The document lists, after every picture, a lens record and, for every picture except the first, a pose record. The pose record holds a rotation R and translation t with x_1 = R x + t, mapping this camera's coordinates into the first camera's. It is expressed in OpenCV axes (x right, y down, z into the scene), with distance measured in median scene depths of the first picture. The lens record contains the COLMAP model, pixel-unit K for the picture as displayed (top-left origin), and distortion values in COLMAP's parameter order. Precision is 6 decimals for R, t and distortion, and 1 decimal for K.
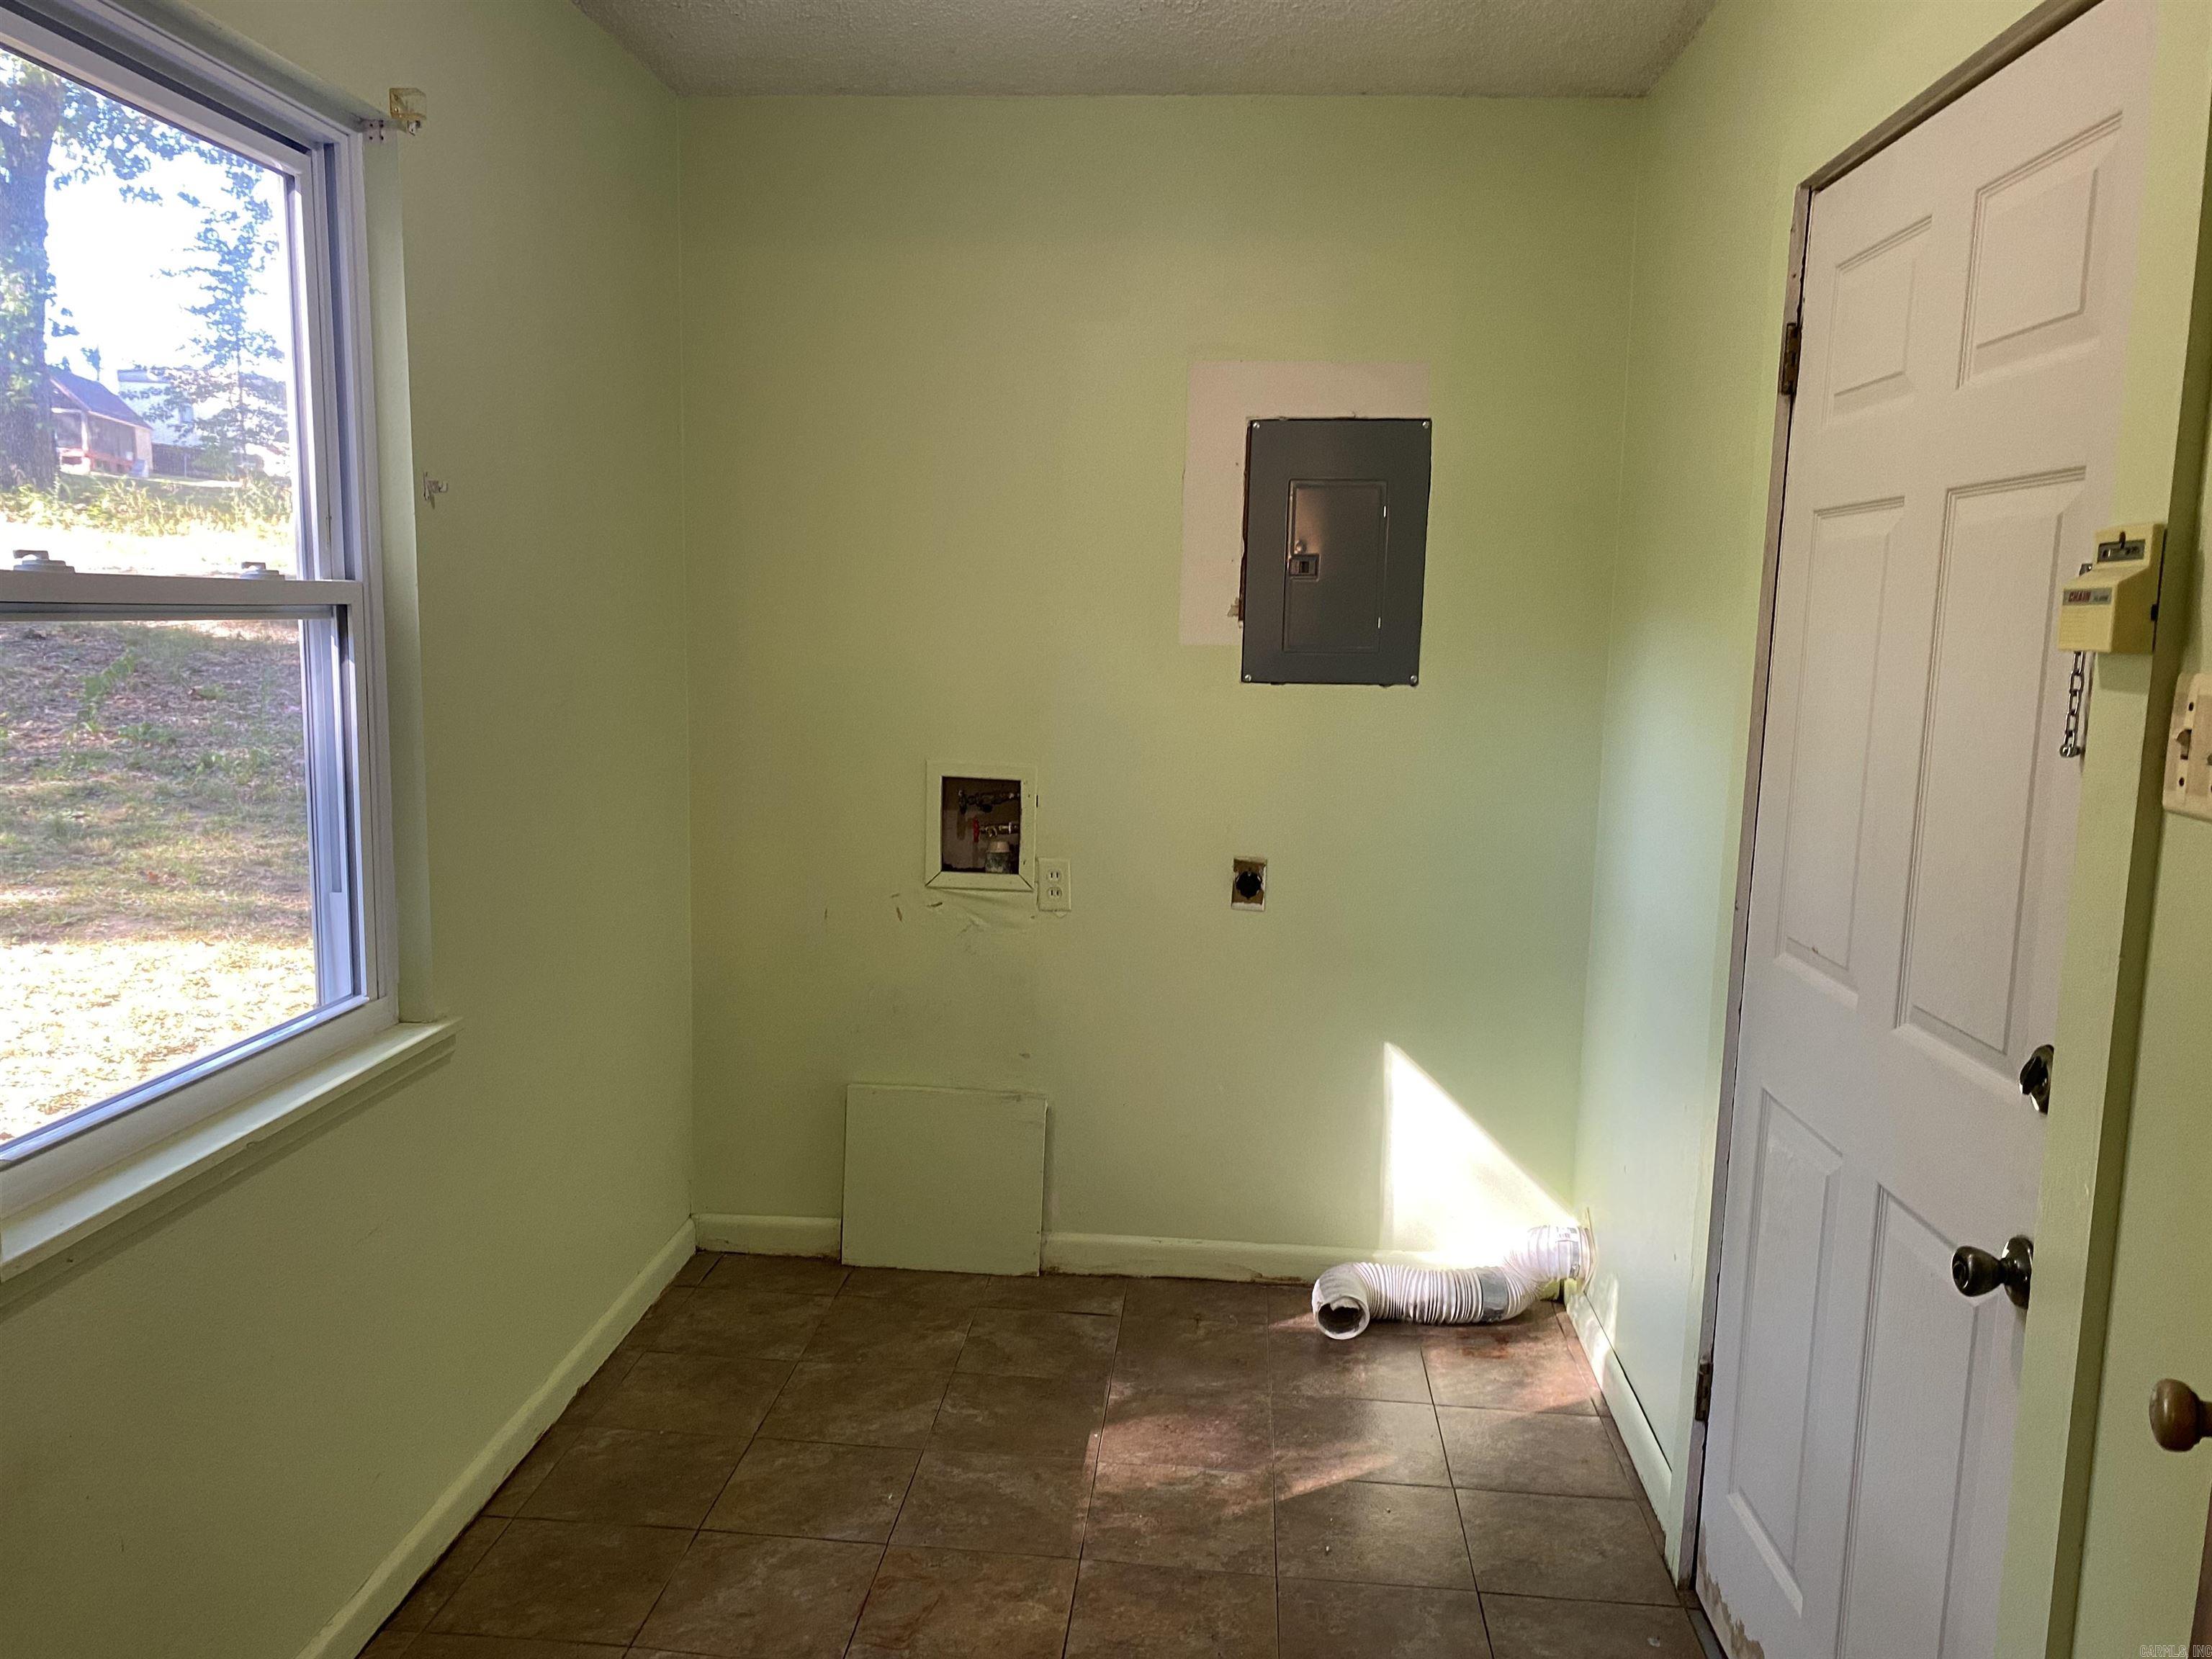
lens RADIAL K [[1699.2, 0, 1104.0], [0, 1699.2, 835.8], [0, 0, 1]] dist [0.072332, -0.058423]
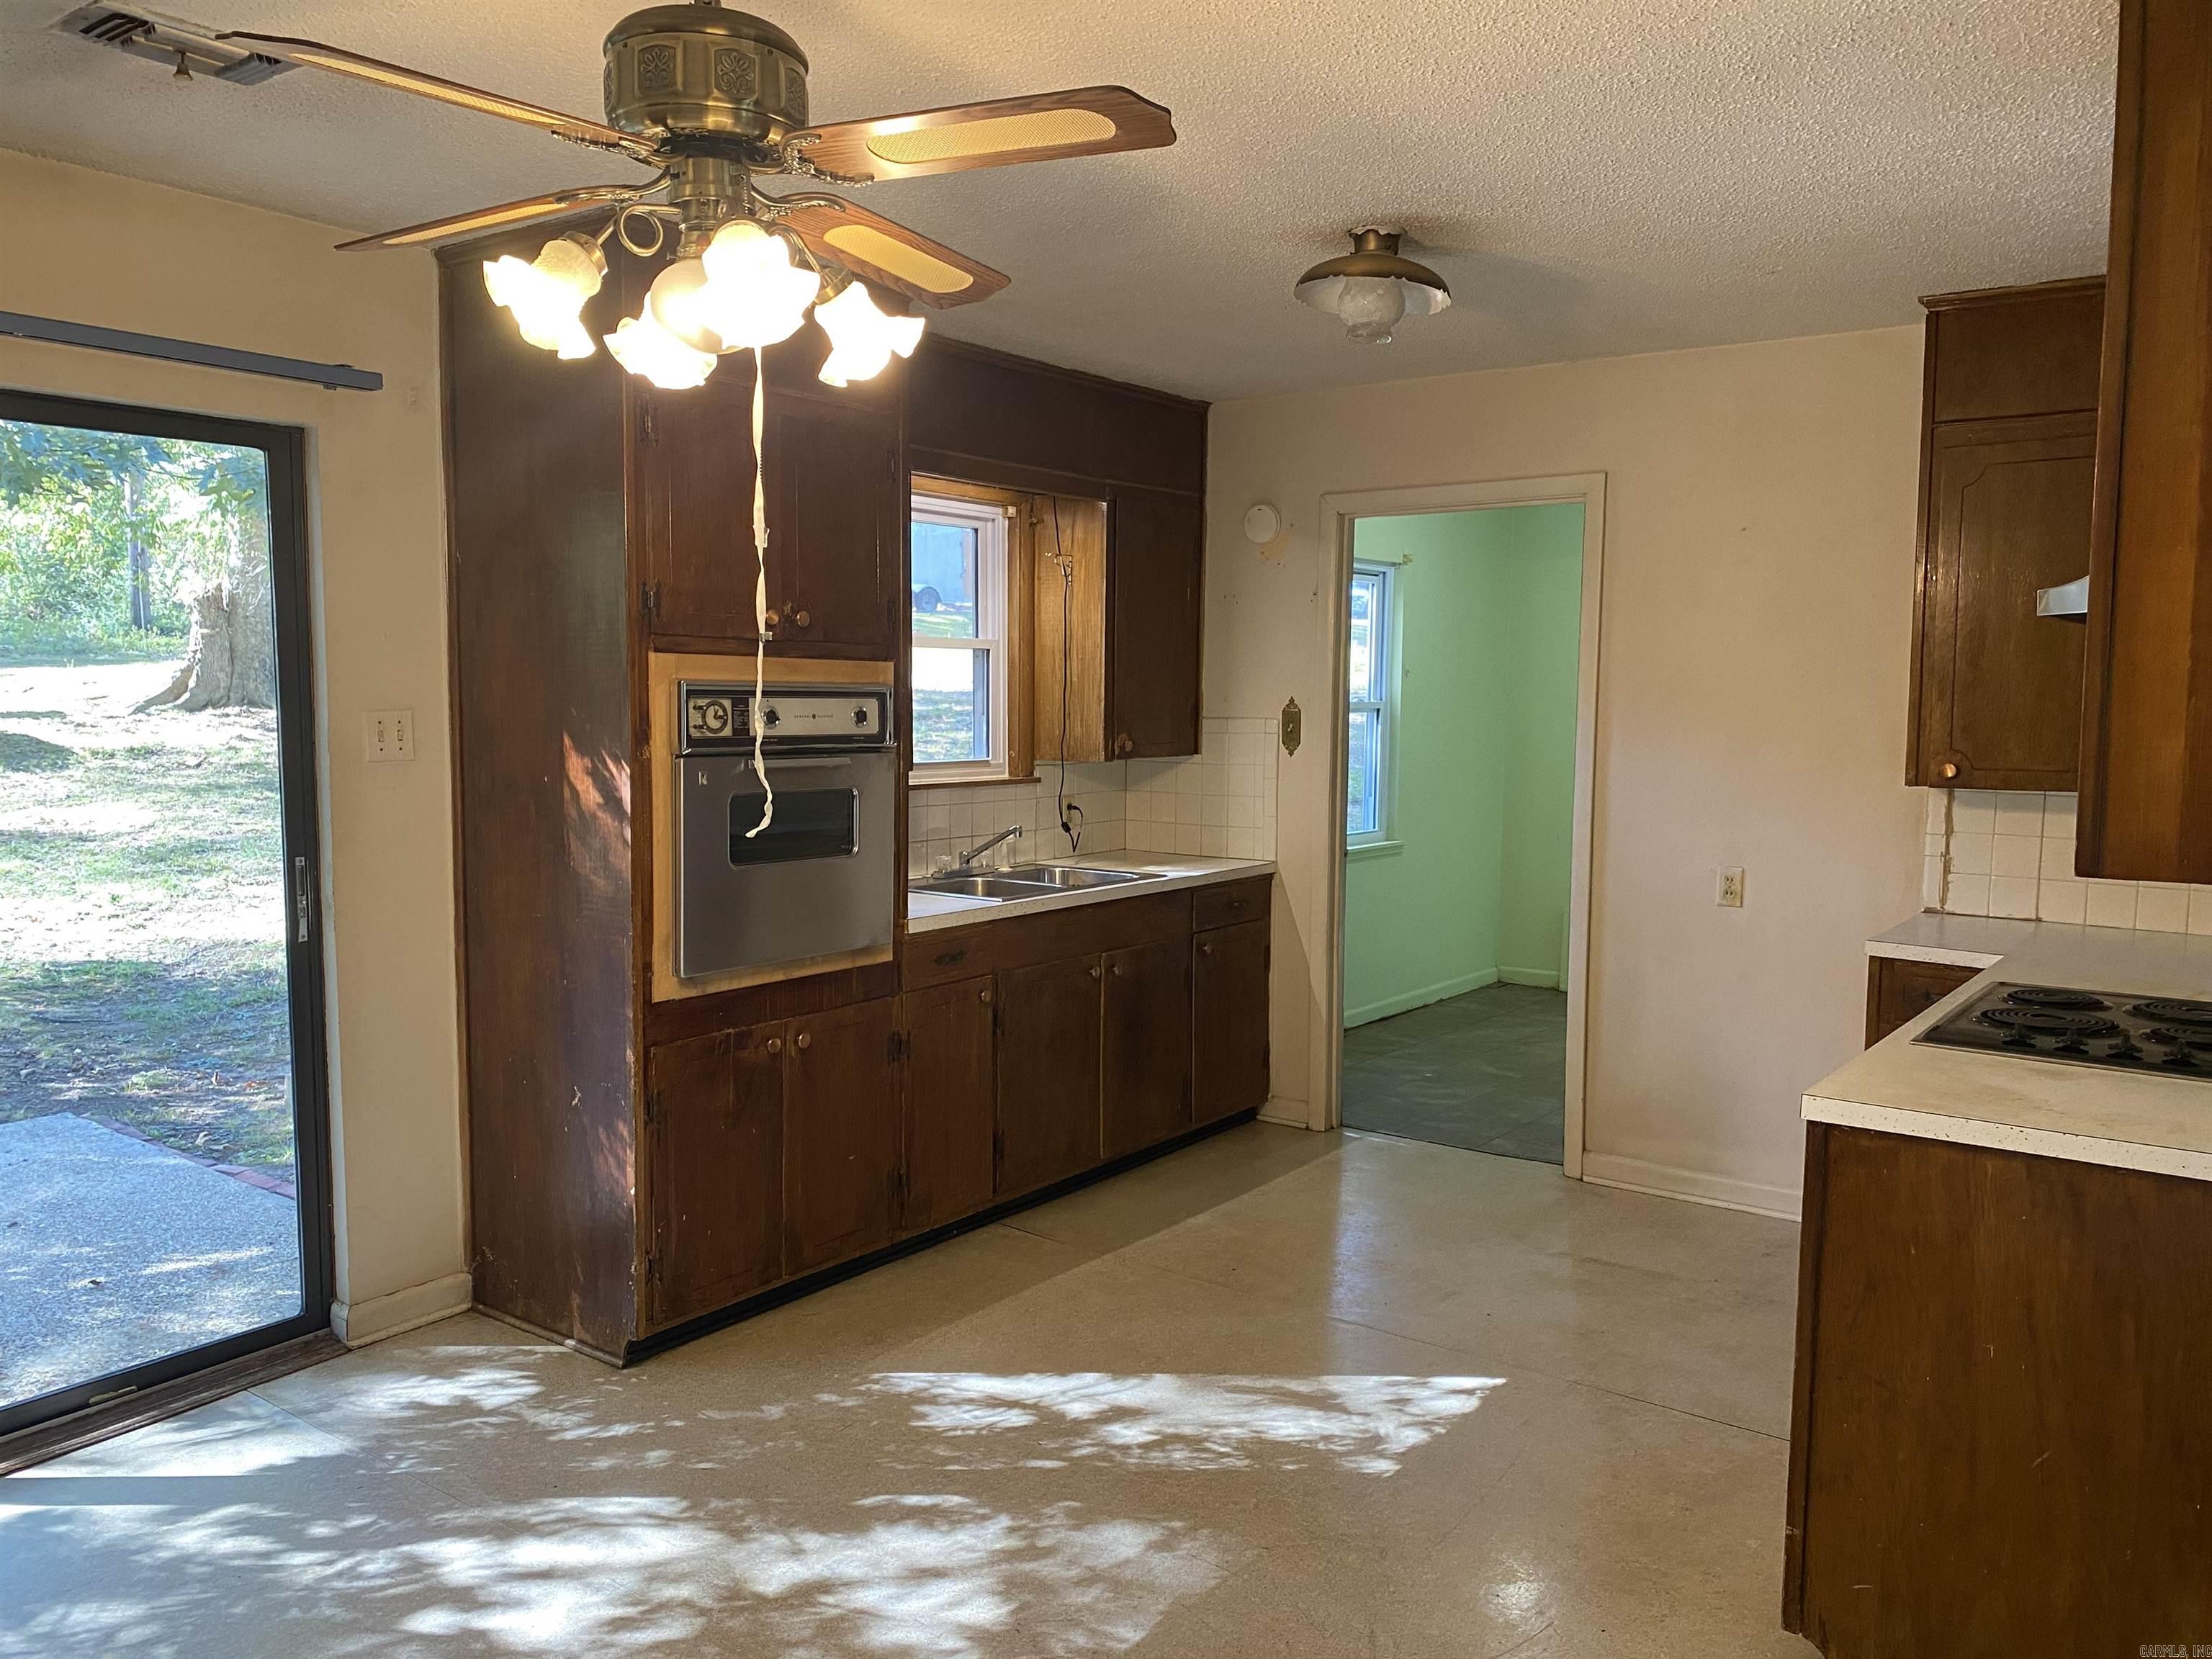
lens RADIAL K [[1699.2, 0, 1091.6], [0, 1699.2, 834.0], [0, 0, 1]] dist [0.072332, -0.058423]
pose [[0.846972, 0.033923, -0.530553, 0.281050], [-0.066170, 0.996929, -0.041891, 0.093824], [0.527503, 0.070588, 0.846616, -0.687926]]
